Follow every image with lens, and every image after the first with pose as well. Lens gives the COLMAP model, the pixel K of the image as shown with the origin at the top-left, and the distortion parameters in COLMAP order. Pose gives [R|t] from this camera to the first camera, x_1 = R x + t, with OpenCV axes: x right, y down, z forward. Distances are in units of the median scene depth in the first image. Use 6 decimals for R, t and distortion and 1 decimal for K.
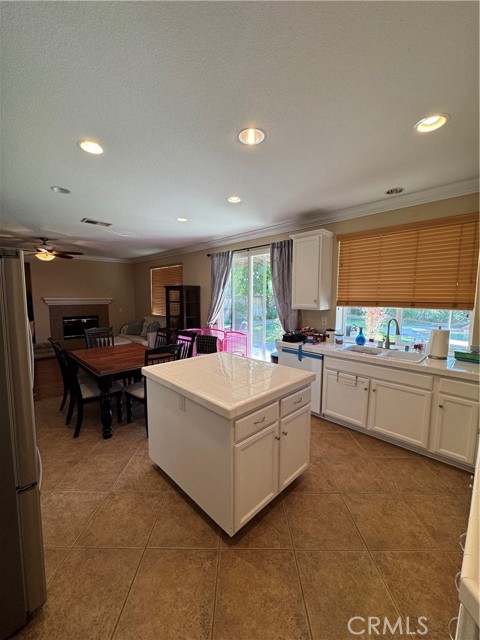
lens RADIAL K [[255.9, 0, 241.0], [0, 255.9, 317.6], [0, 0, 1]] dist [0.001400, 0.000130]
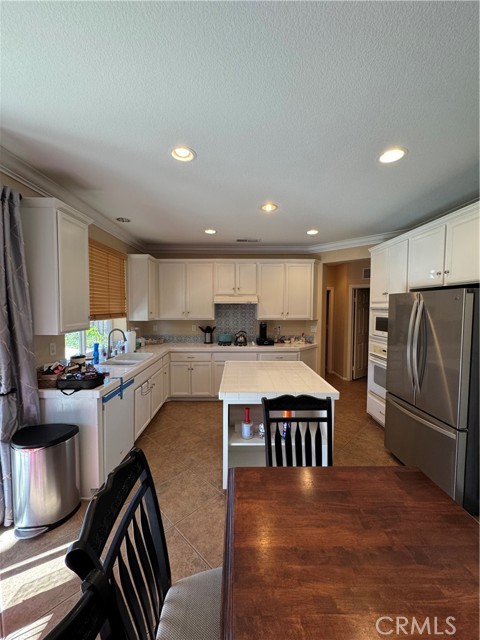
lens RADIAL K [[255.9, 0, 241.0], [0, 255.9, 317.6], [0, 0, 1]] dist [0.001400, 0.000130]
pose [[-0.718976, -0.039445, 0.693915, -0.274413], [0.051580, 0.992607, 0.109868, -0.066377], [-0.693119, 0.114785, -0.711626, 0.670724]]
